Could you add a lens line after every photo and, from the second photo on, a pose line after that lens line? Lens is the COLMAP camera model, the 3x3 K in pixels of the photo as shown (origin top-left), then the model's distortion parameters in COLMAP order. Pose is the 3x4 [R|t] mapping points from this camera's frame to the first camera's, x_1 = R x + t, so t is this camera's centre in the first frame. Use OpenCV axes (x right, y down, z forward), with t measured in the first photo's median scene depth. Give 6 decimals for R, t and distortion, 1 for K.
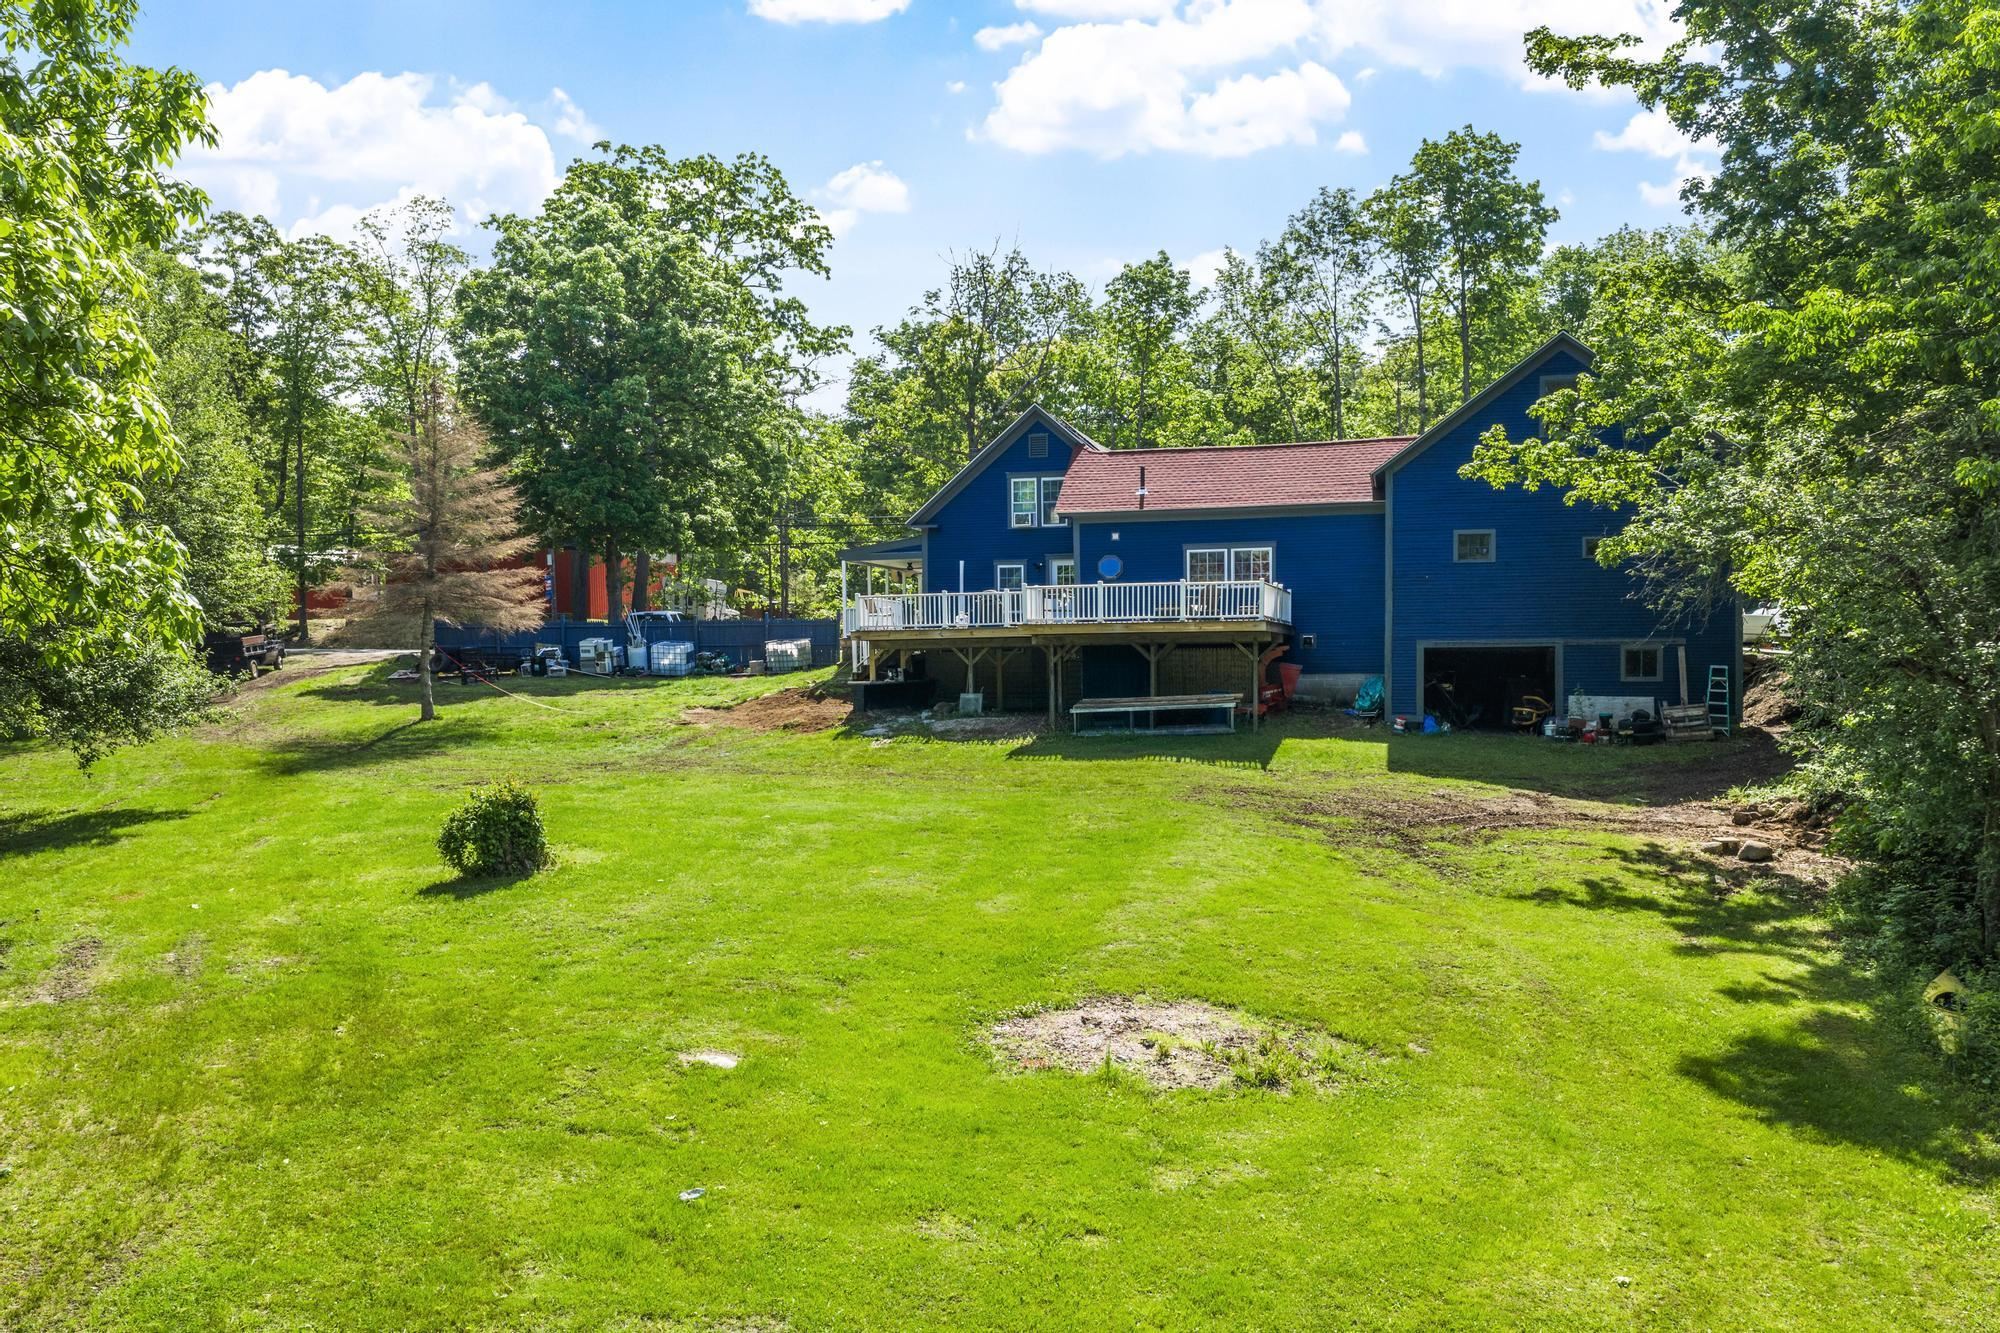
lens RADIAL K [[1609.6, 0, 957.1], [0, 1609.6, 582.3], [0, 0, 1]] dist [0.002592, -0.012136]
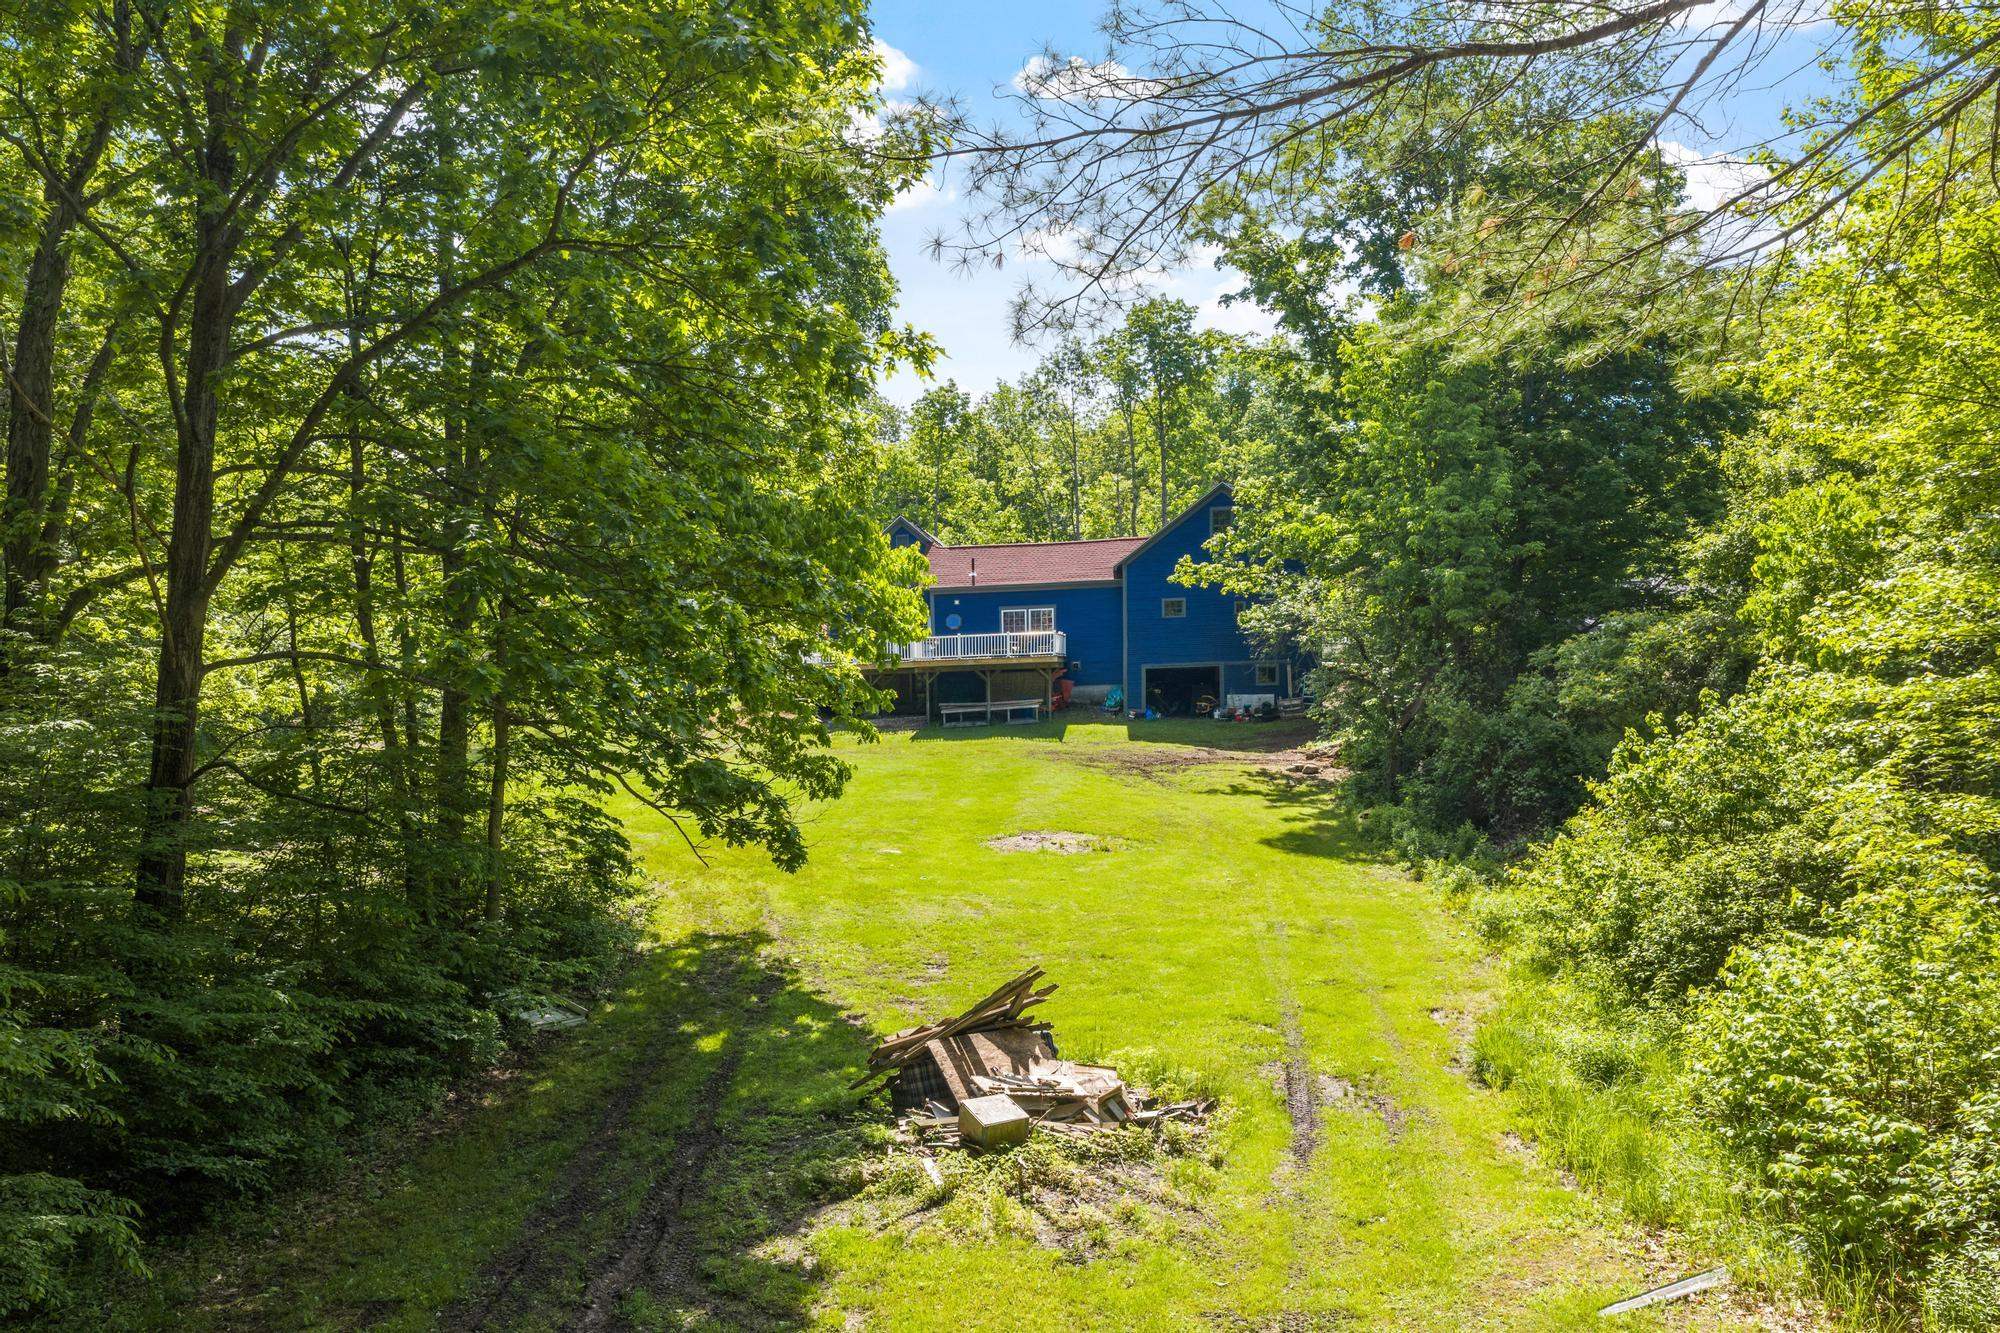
lens RADIAL K [[1609.6, 0, 1001.2], [0, 1609.6, 667.6], [0, 0, 1]] dist [0.002592, -0.012136]
pose [[0.977637, -0.024782, 0.208832, -0.218531], [0.014852, 0.998689, 0.048985, -0.047214], [-0.209772, -0.044788, 0.976724, -0.639534]]
